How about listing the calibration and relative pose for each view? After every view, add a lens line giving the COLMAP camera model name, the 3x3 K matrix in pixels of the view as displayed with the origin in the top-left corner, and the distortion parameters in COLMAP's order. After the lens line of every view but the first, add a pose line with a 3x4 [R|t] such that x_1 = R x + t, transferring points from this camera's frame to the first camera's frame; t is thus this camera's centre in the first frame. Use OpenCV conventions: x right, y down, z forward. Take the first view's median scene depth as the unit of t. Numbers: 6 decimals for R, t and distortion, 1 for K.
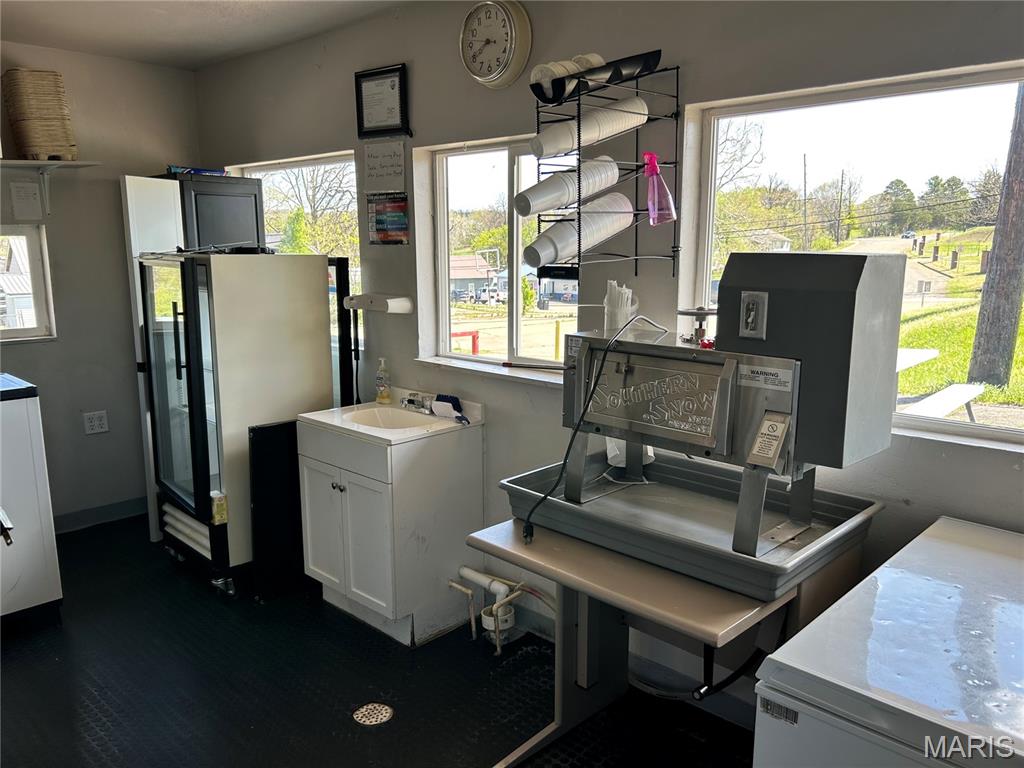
lens RADIAL K [[782.6, 0, 509.3], [0, 782.6, 387.7], [0, 0, 1]] dist [0.066025, -0.046095]
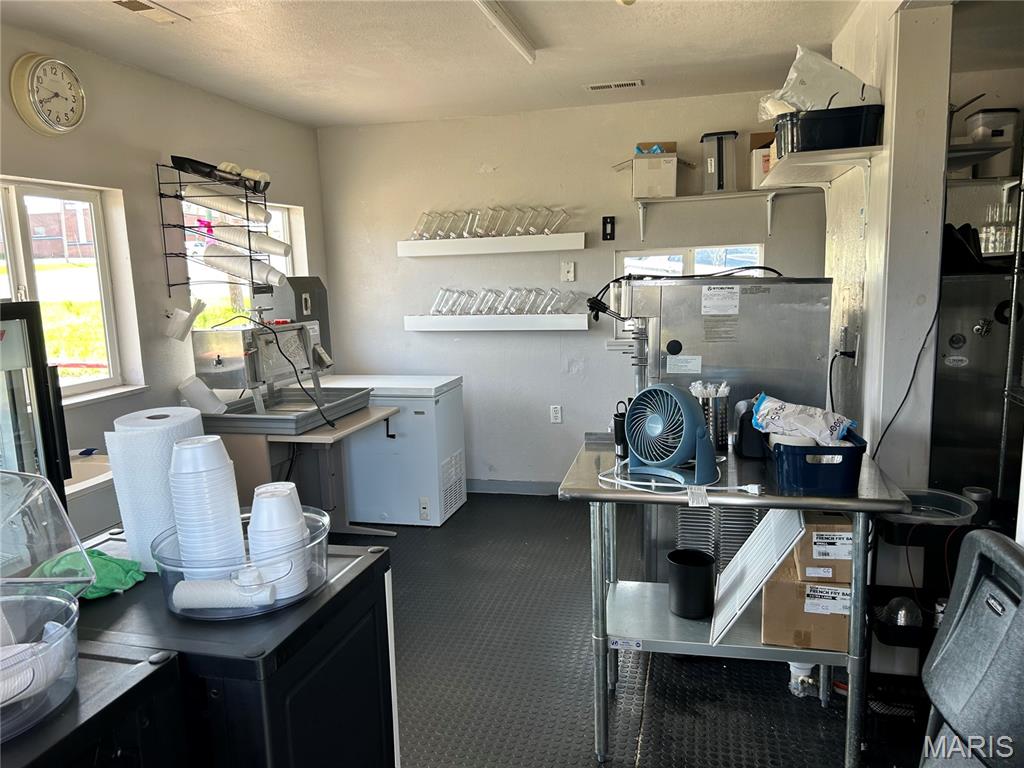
lens RADIAL K [[782.6, 0, 497.4], [0, 782.6, 390.6], [0, 0, 1]] dist [0.066025, -0.046095]
pose [[-0.472231, -0.135080, 0.871063, -1.156090], [0.178408, 0.953090, 0.244521, -0.183033], [-0.863231, 0.270876, -0.425979, 0.919068]]
